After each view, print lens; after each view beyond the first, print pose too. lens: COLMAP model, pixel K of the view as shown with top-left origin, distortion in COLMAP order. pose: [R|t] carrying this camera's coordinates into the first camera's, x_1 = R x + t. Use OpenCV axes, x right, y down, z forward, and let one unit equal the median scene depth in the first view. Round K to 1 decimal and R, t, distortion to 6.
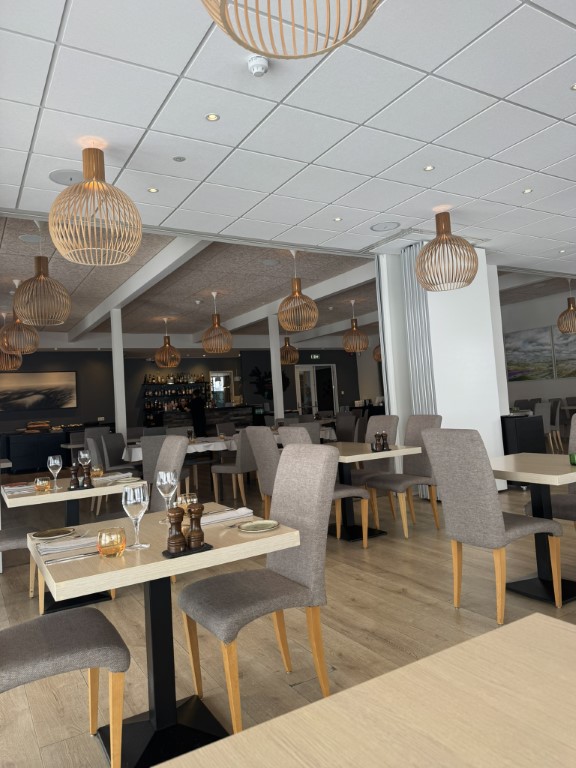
lens RADIAL K [[536.3, 0, 288.0], [0, 536.3, 384.0], [0, 0, 1]] dist [0.053274, -0.001131]
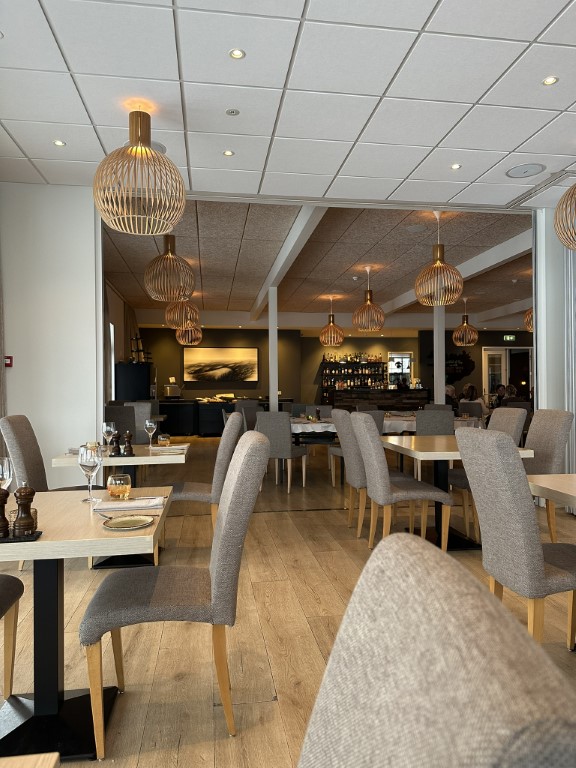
lens RADIAL K [[533.4, 0, 290.1], [0, 533.4, 394.9], [0, 0, 1]] dist [0.079234, -0.105871]
pose [[0.922086, 0.061451, -0.382075, 0.156962], [-0.040092, 0.997168, 0.063623, -0.000087], [0.384903, -0.043347, 0.921938, 0.101423]]
